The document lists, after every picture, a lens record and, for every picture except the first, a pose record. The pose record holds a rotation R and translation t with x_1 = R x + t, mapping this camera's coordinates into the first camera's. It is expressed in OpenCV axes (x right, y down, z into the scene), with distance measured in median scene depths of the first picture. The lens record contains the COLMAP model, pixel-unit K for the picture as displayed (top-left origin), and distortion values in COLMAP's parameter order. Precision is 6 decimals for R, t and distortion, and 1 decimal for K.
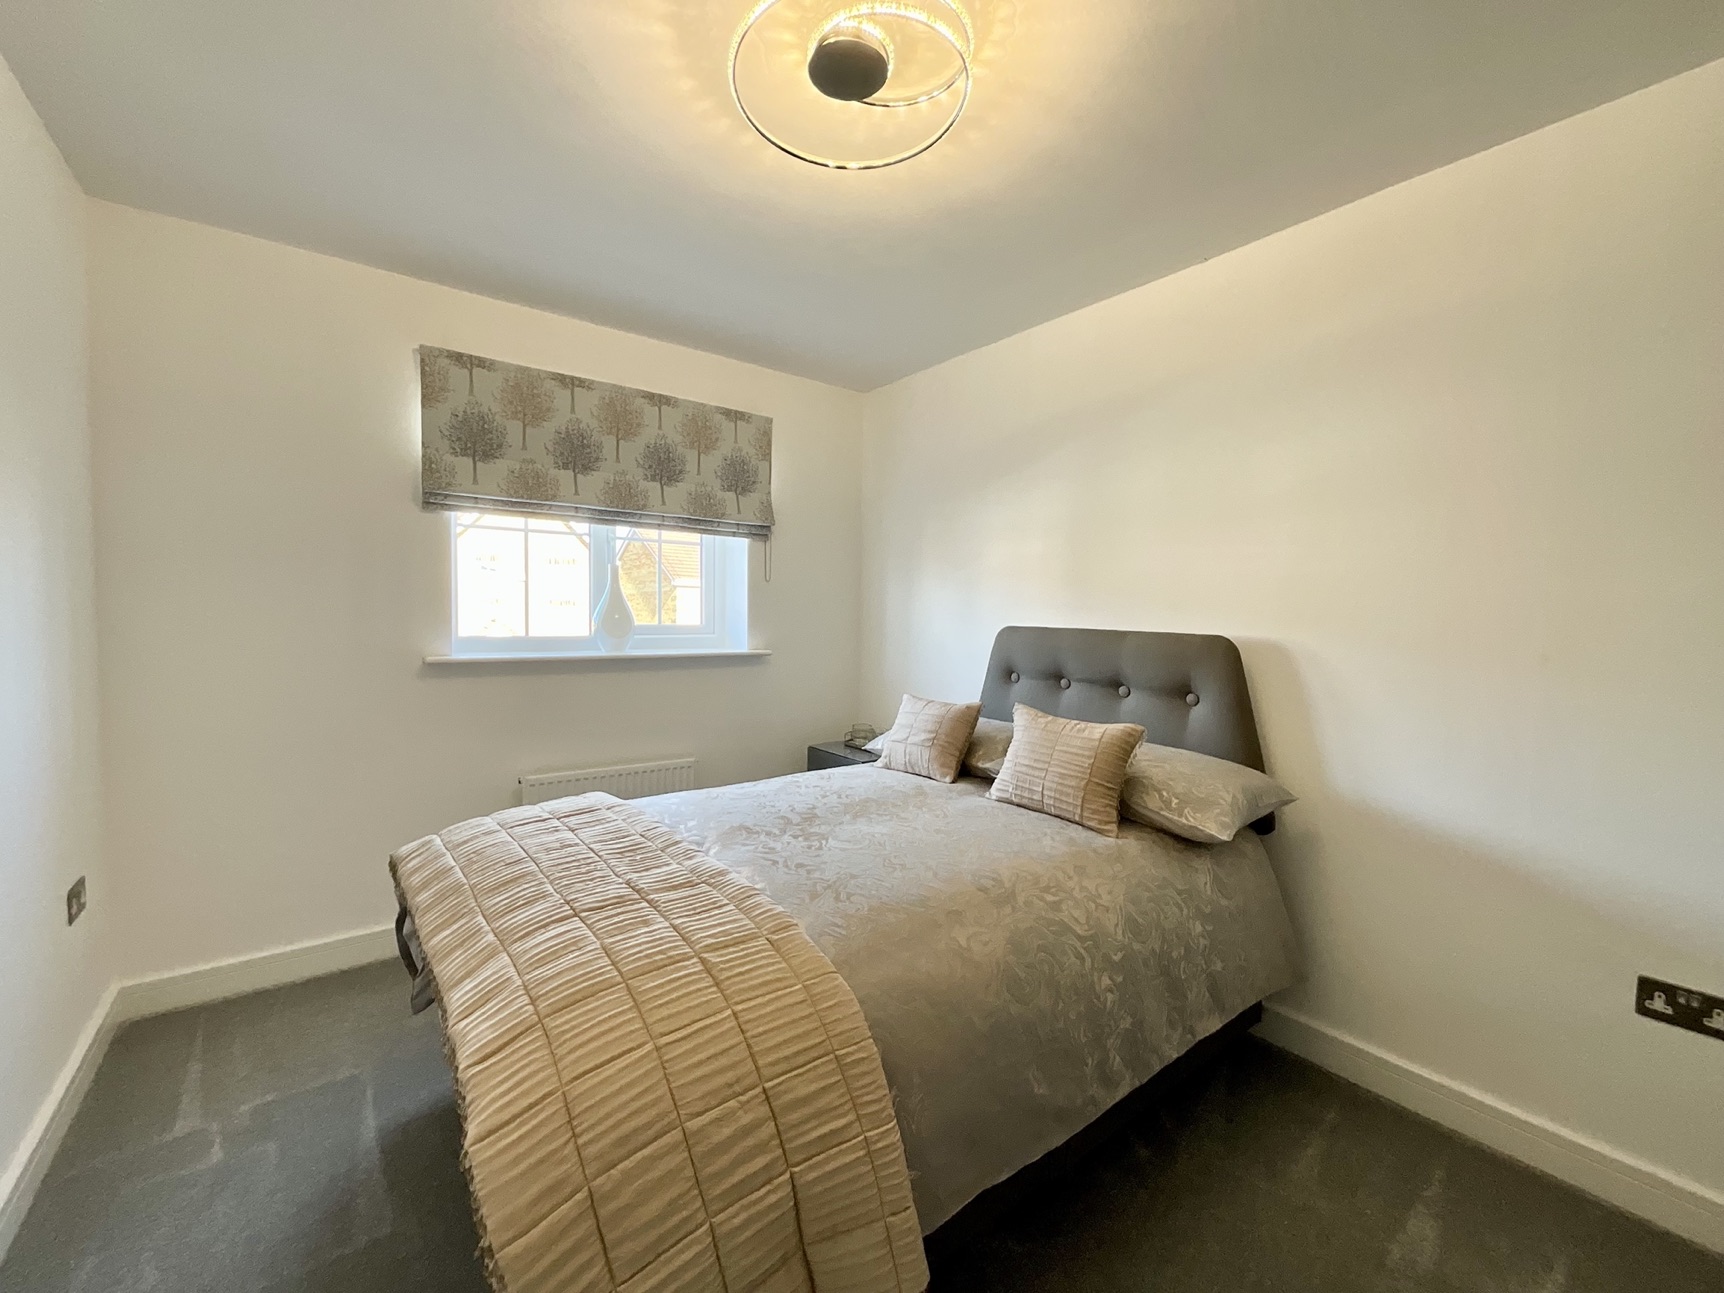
lens RADIAL K [[696.5, 0, 862.4], [0, 696.5, 650.1], [0, 0, 1]] dist [0.000282, 0.000163]
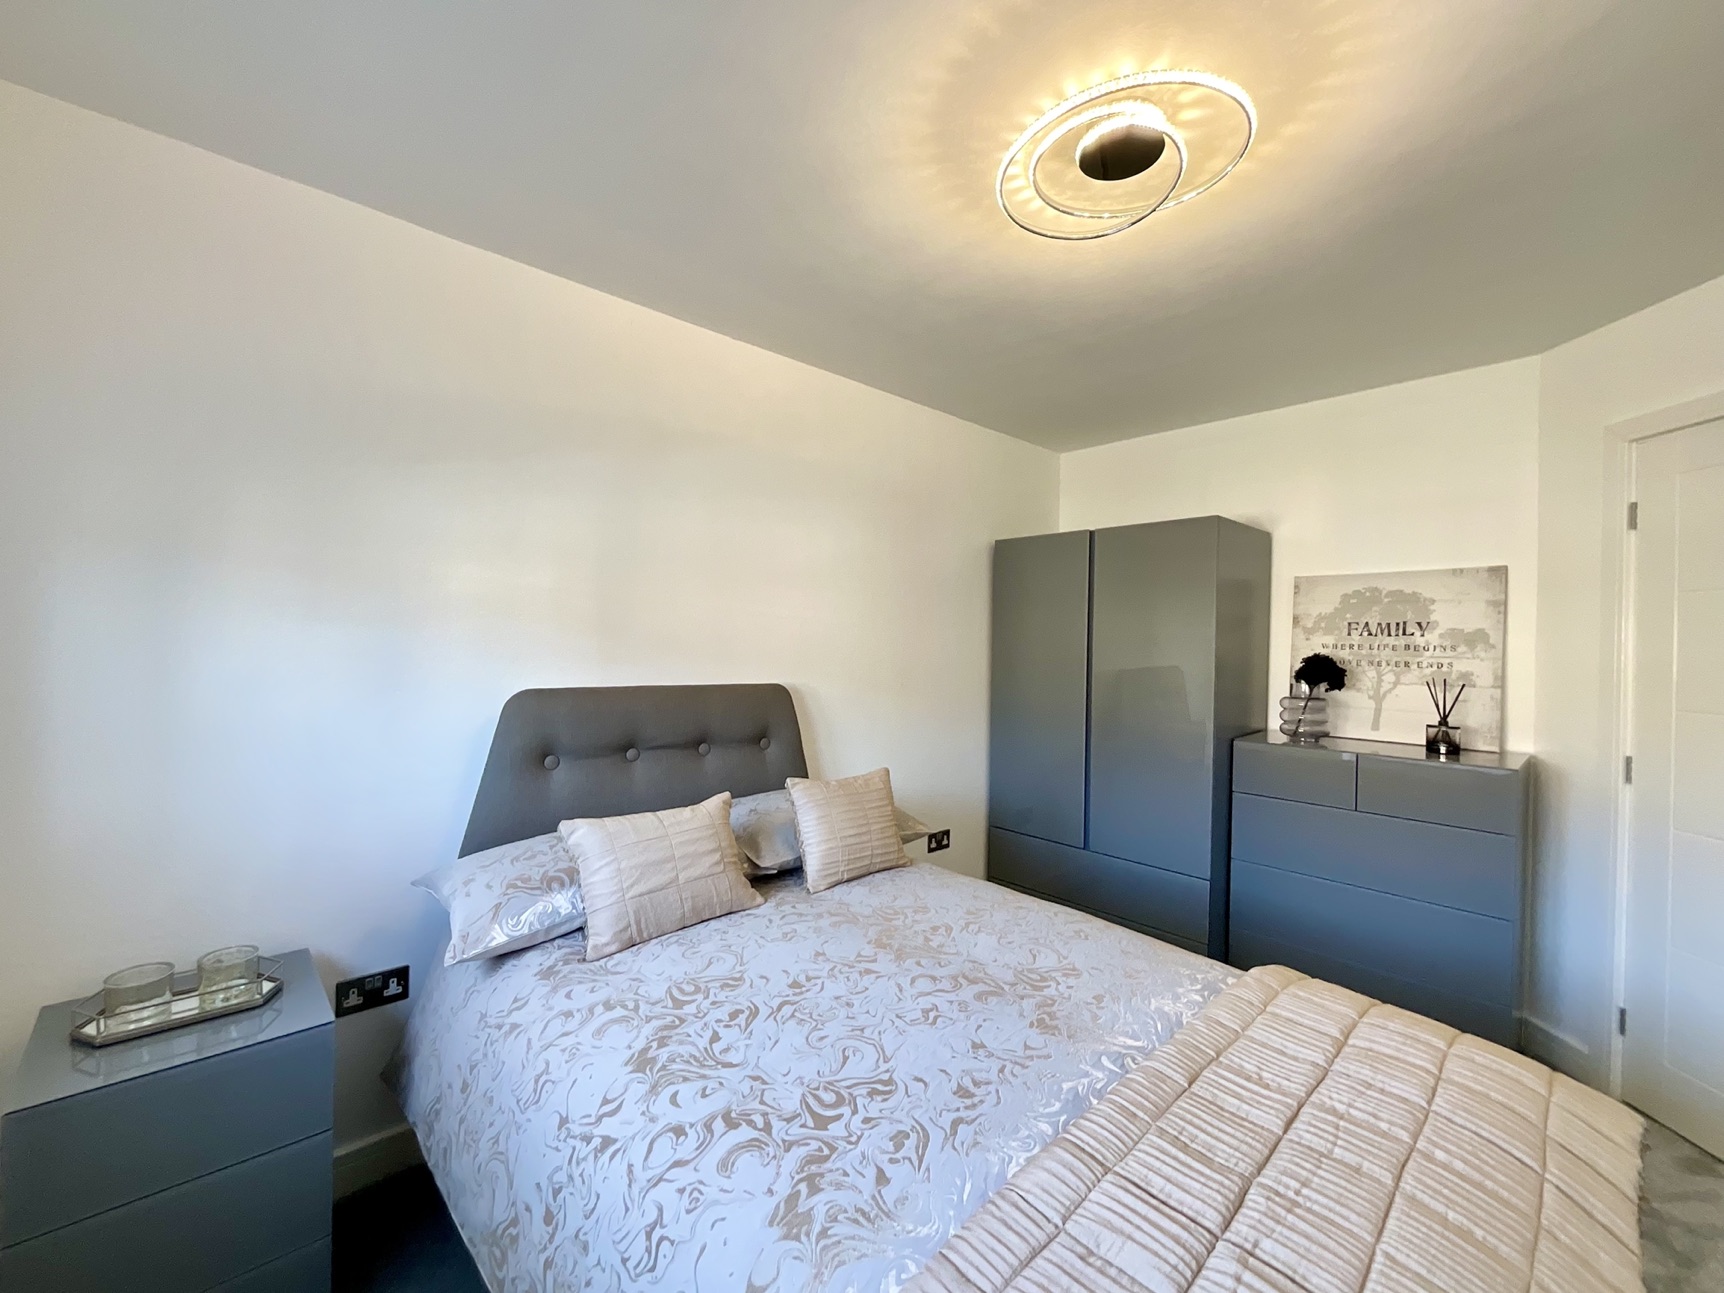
lens RADIAL K [[696.5, 0, 862.4], [0, 696.5, 650.1], [0, 0, 1]] dist [0.000282, 0.000163]
pose [[-0.081954, -0.028787, 0.996220, -0.640364], [0.040257, 0.998671, 0.032169, -0.107411], [-0.995823, 0.042741, -0.080686, 0.944799]]
